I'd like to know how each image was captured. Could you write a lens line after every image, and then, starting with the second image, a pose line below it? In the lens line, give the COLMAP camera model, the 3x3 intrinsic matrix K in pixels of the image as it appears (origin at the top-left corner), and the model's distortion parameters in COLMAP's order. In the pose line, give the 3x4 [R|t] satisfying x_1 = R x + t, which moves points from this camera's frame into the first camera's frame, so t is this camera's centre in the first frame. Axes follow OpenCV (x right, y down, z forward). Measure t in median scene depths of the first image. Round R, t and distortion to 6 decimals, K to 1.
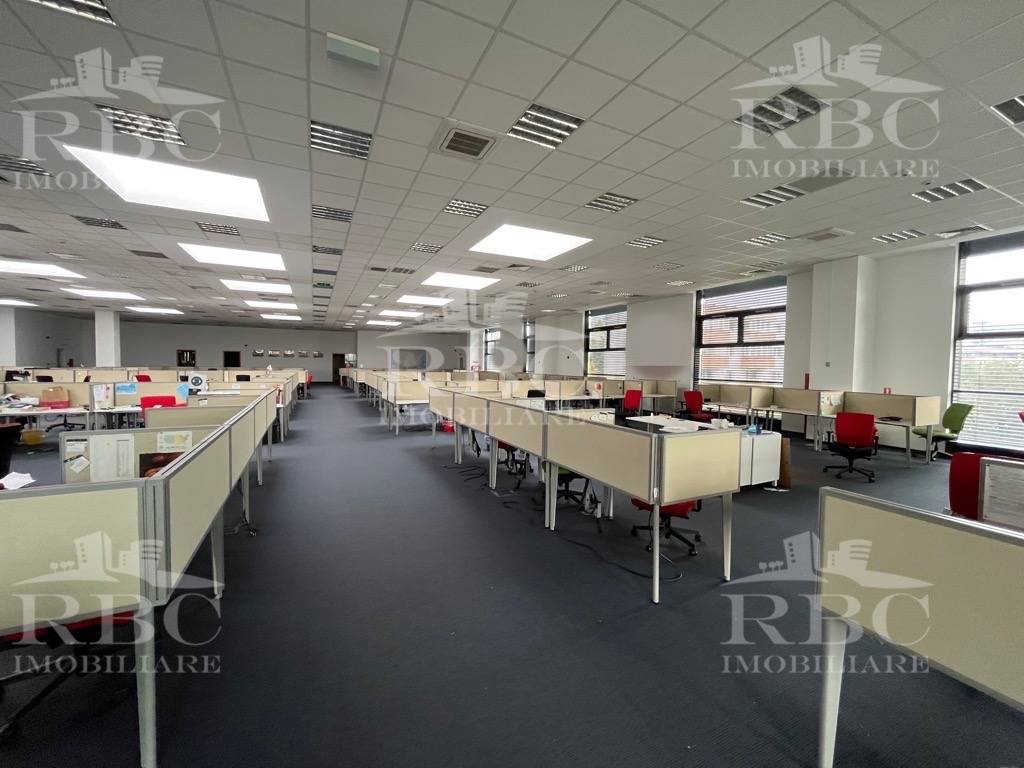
lens RADIAL K [[410.6, 0, 511.4], [0, 410.6, 382.3], [0, 0, 1]] dist [-0.001411, -0.000032]
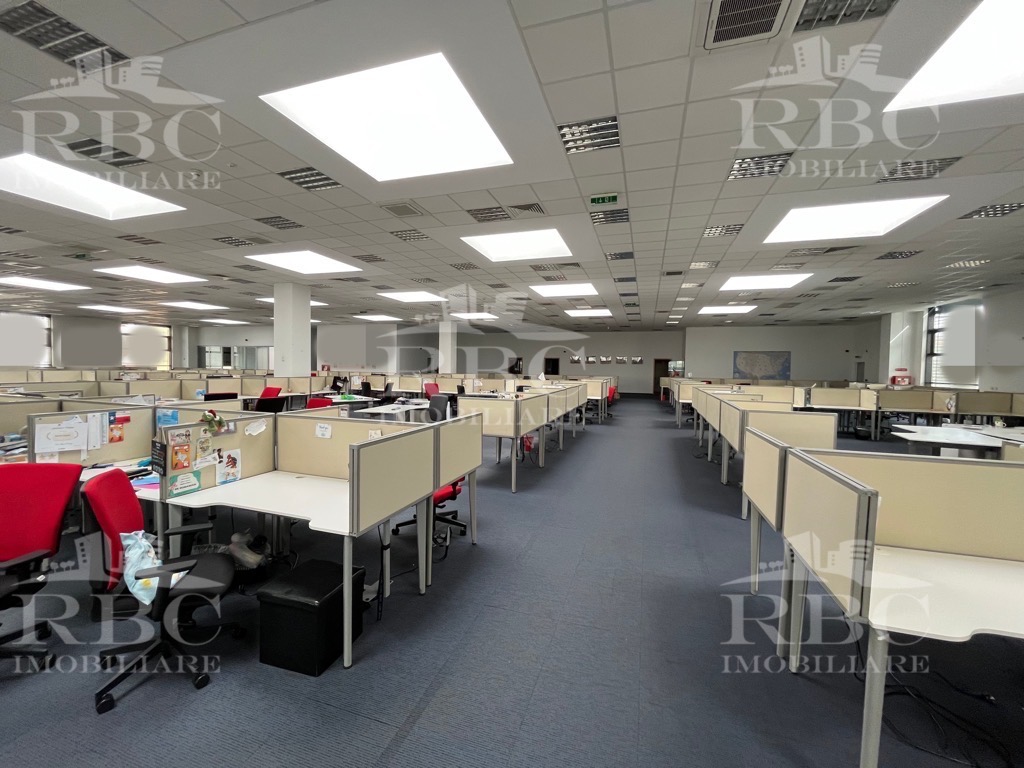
lens RADIAL K [[410.6, 0, 510.4], [0, 410.6, 385.1], [0, 0, 1]] dist [-0.001411, -0.000032]
pose [[0.720303, 0.025668, -0.693184, -0.085593], [-0.034918, 0.999390, 0.000723, -0.010256], [0.692780, 0.023684, 0.720760, 0.245860]]
